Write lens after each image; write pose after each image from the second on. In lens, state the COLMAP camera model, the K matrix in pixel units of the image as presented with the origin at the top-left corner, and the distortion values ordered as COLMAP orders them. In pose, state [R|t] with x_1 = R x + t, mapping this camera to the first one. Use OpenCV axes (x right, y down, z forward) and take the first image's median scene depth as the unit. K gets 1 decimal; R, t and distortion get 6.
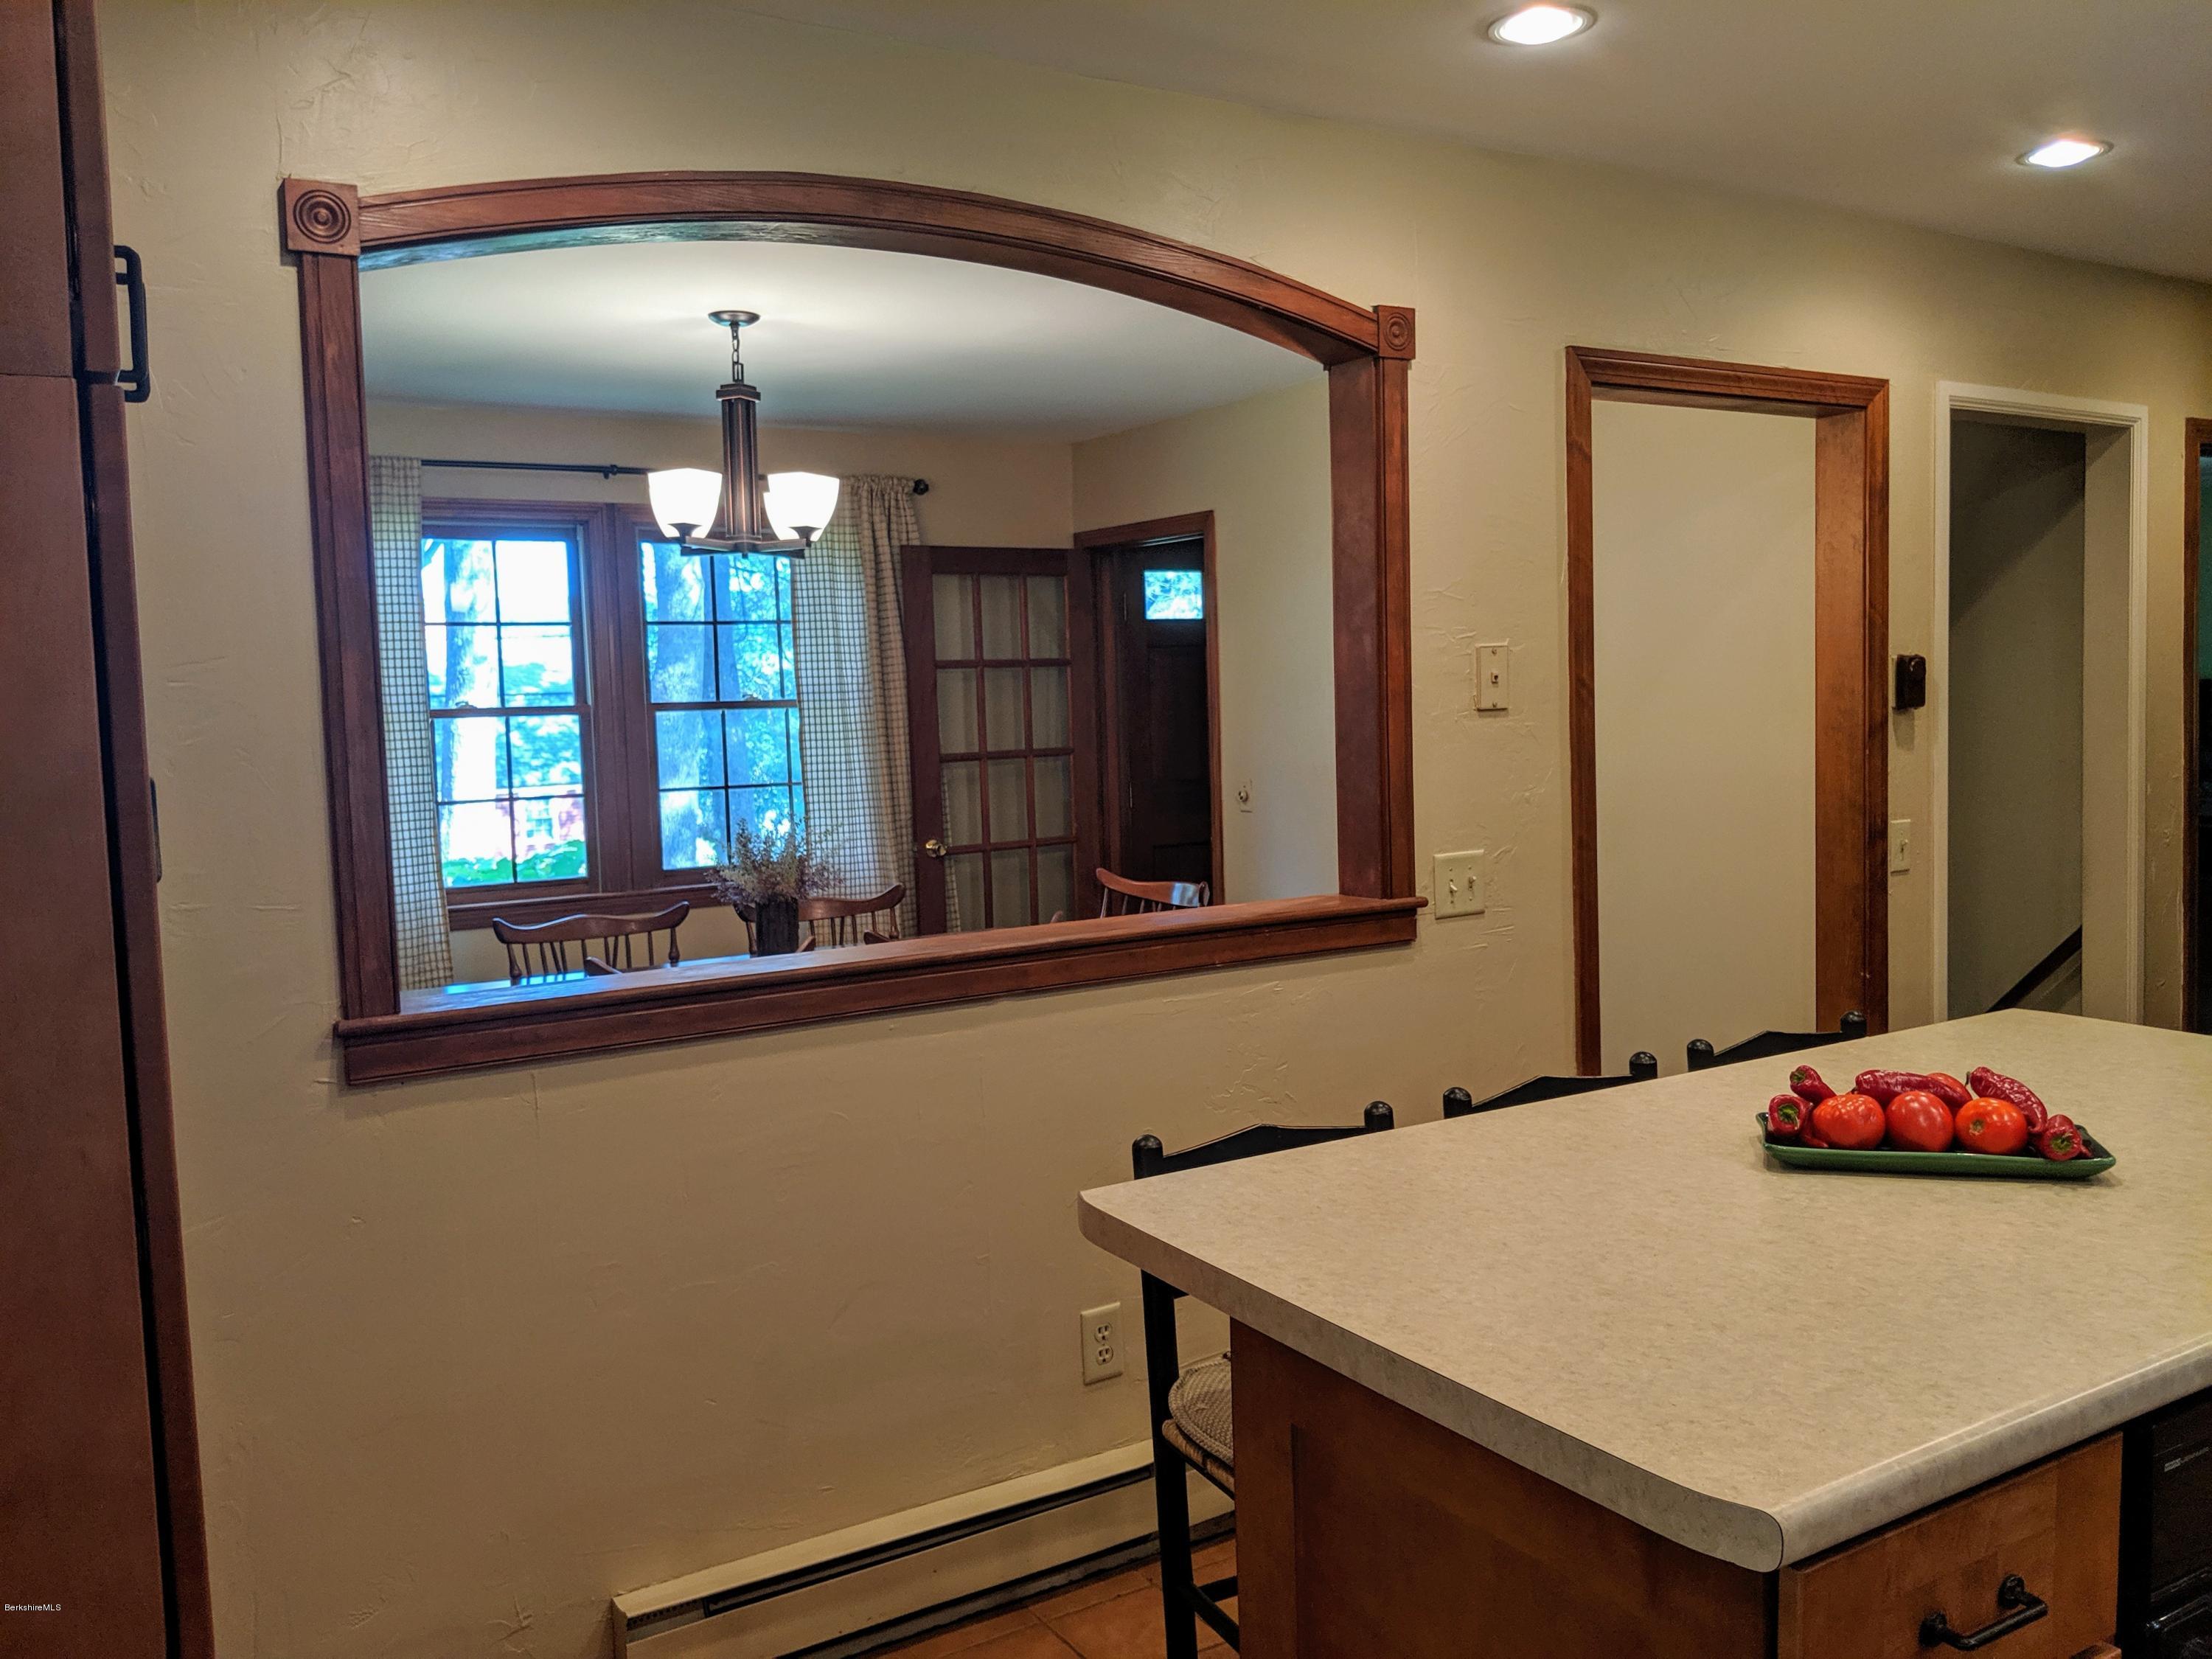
lens RADIAL K [[1775.1, 0, 1106.0], [0, 1775.1, 829.5], [0, 0, 1]] dist [0.083884, -0.169034]
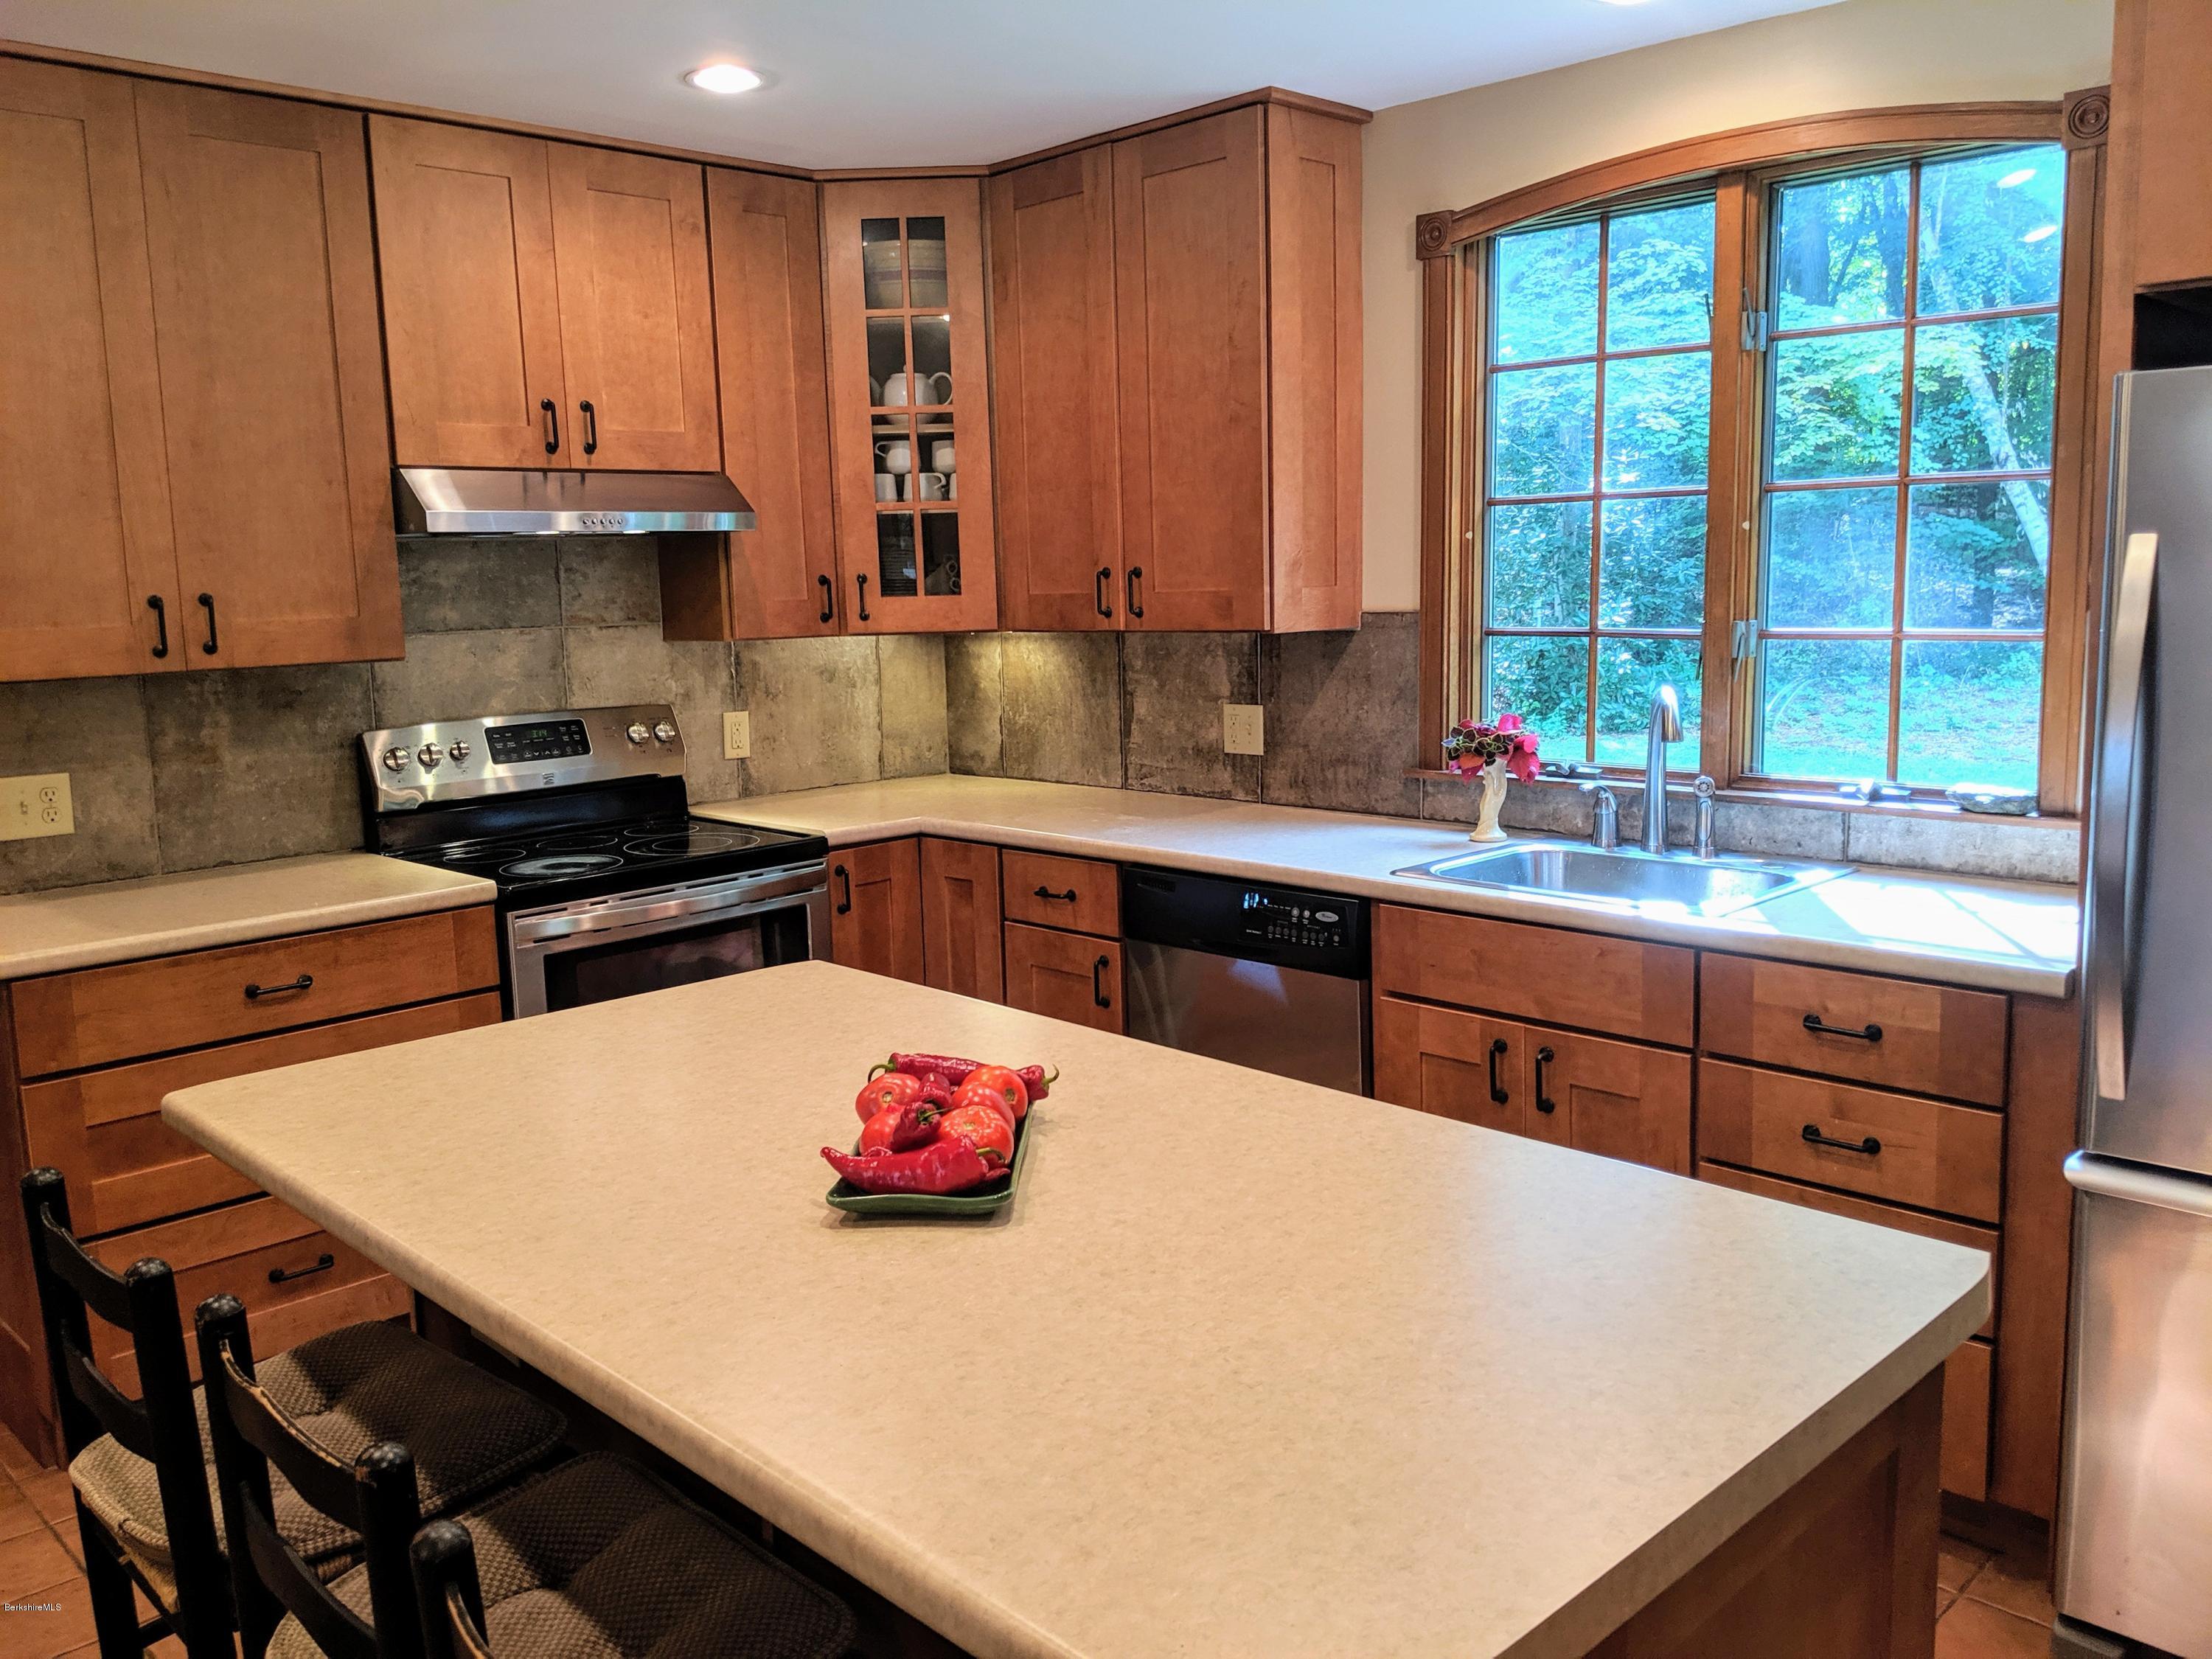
lens RADIAL K [[1747.2, 0, 1075.7], [0, 1747.2, 819.4], [0, 0, 1]] dist [0.098939, -0.210462]
pose [[-0.222641, -0.102233, 0.969525, -0.485665], [0.112101, 0.985205, 0.129629, -0.116248], [-0.968434, 0.137546, -0.207887, 1.317254]]
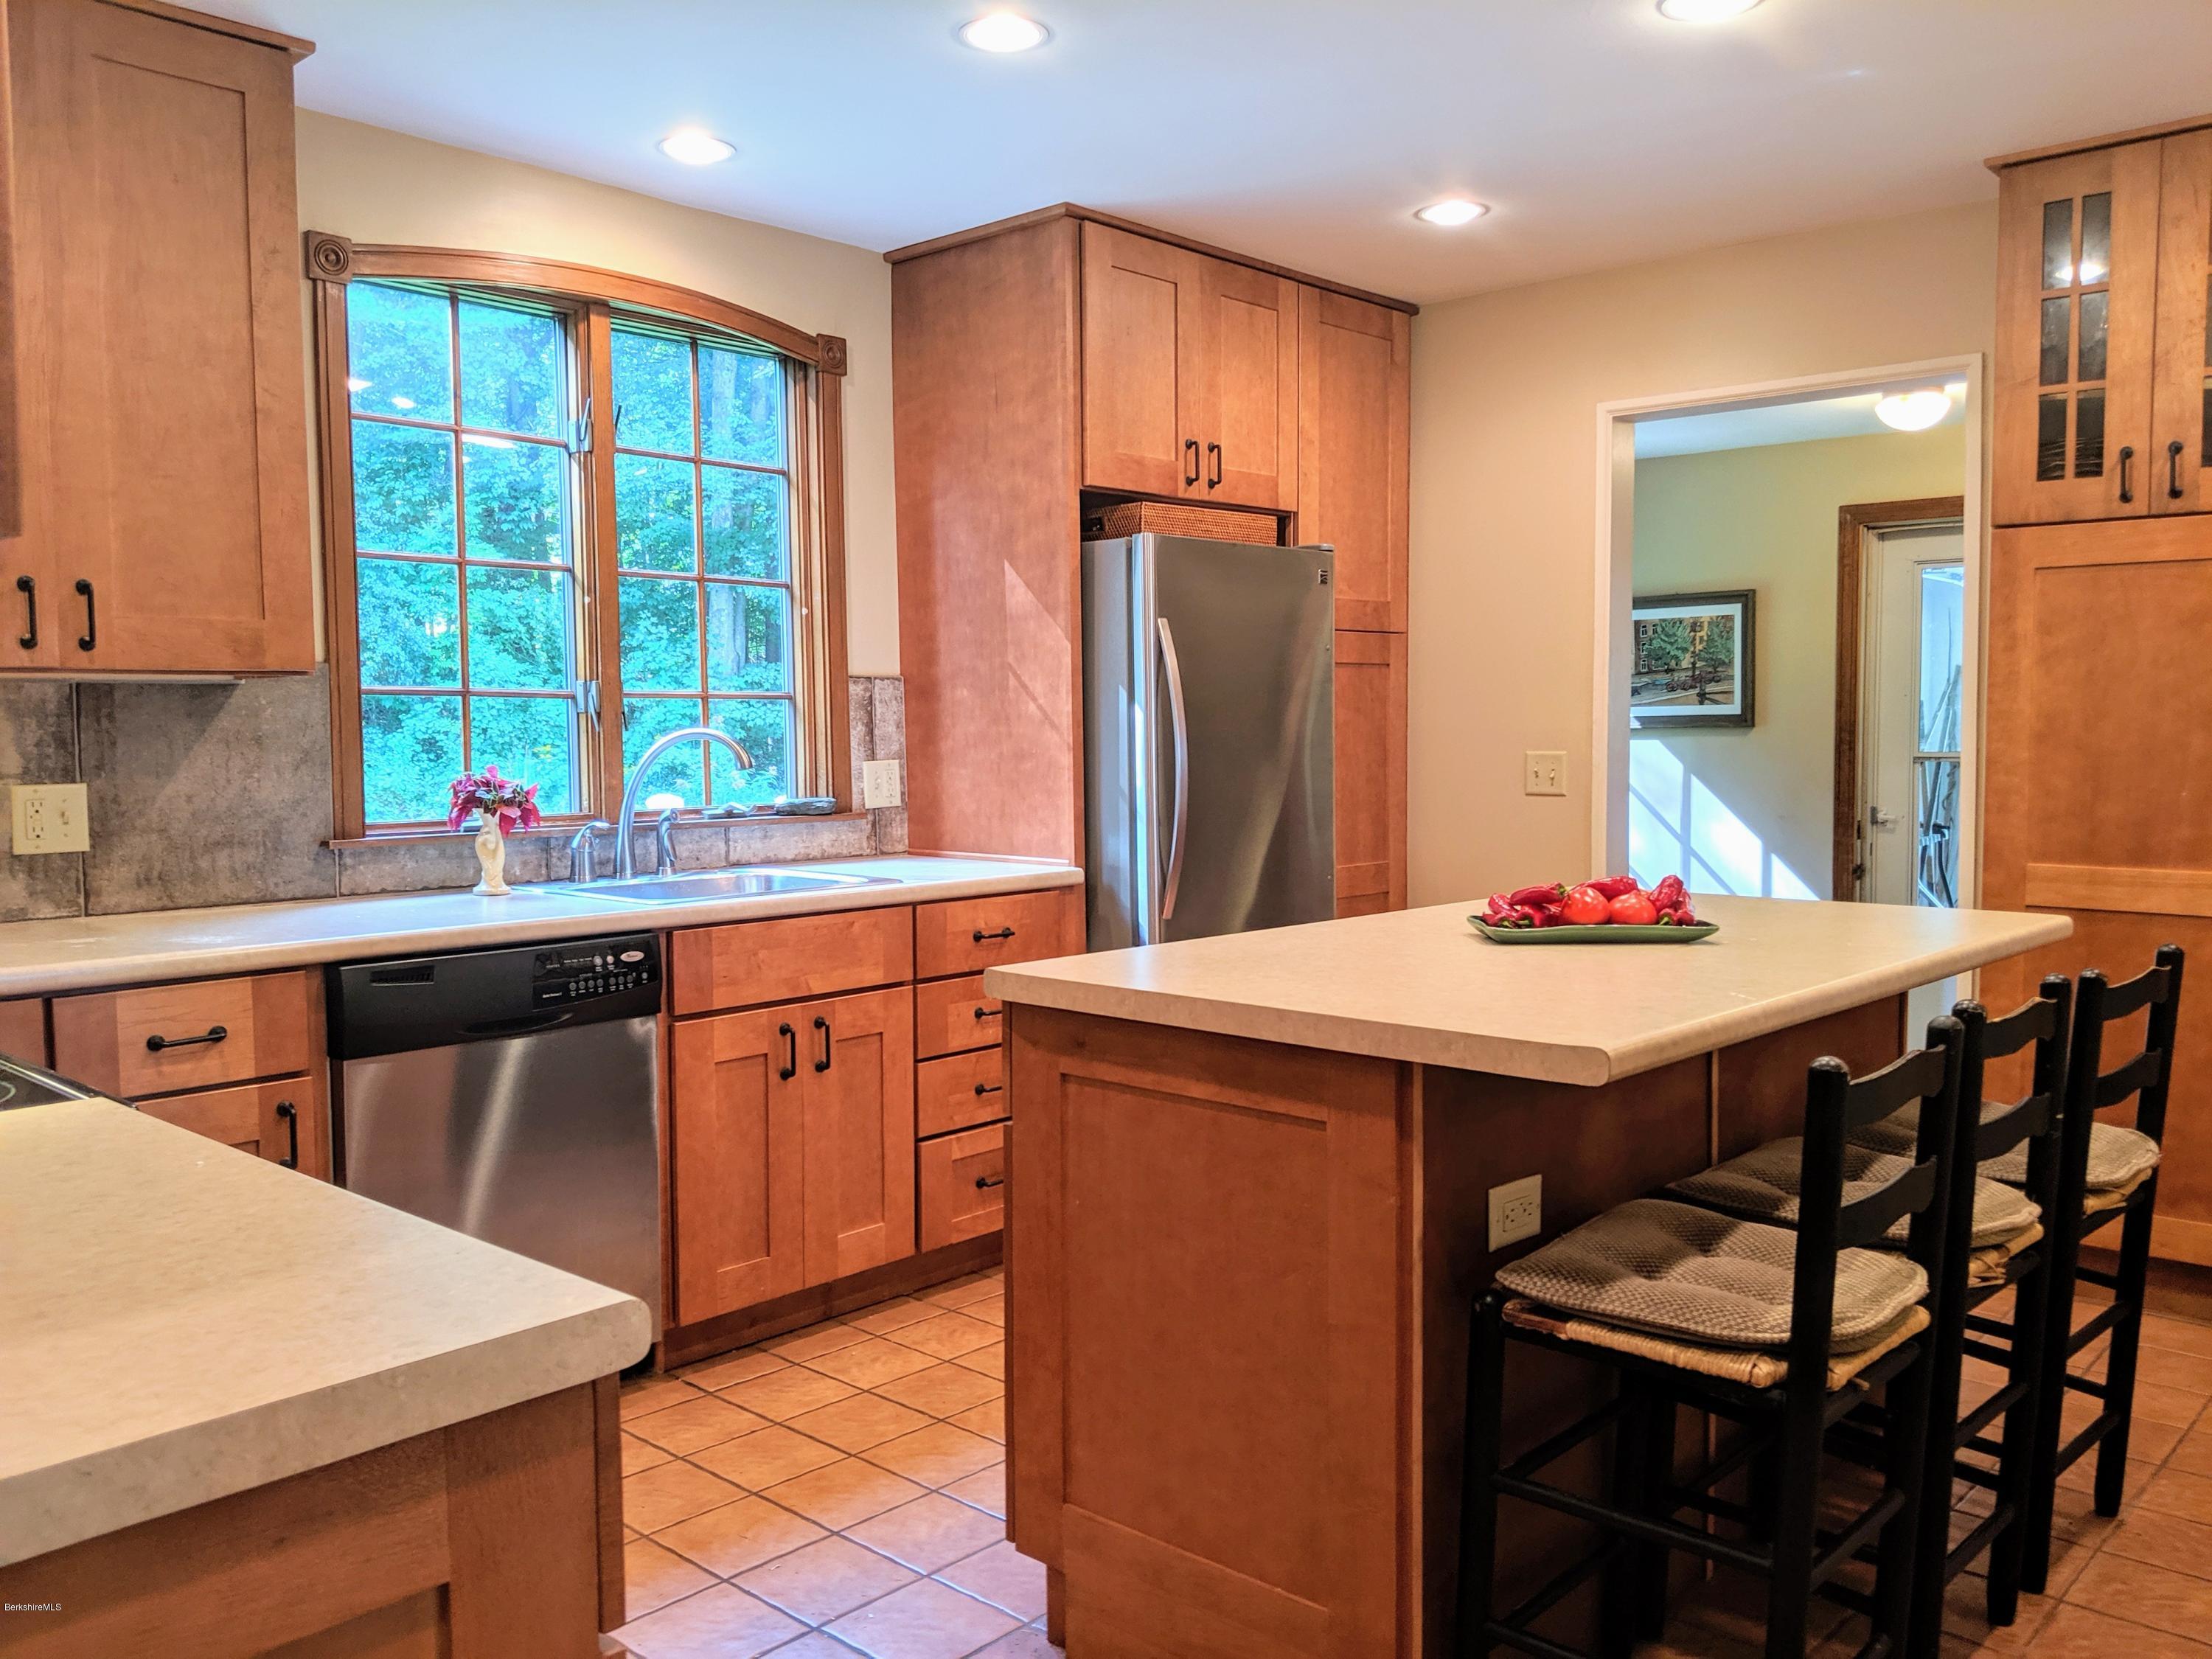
lens RADIAL K [[1775.1, 0, 1106.0], [0, 1775.1, 829.5], [0, 0, 1]] dist [0.083884, -0.169034]
pose [[-0.953162, 0.053531, -0.297685, 1.461605], [0.010636, 0.989537, 0.143890, -0.135765], [0.302273, 0.133985, -0.943758, 2.659510]]
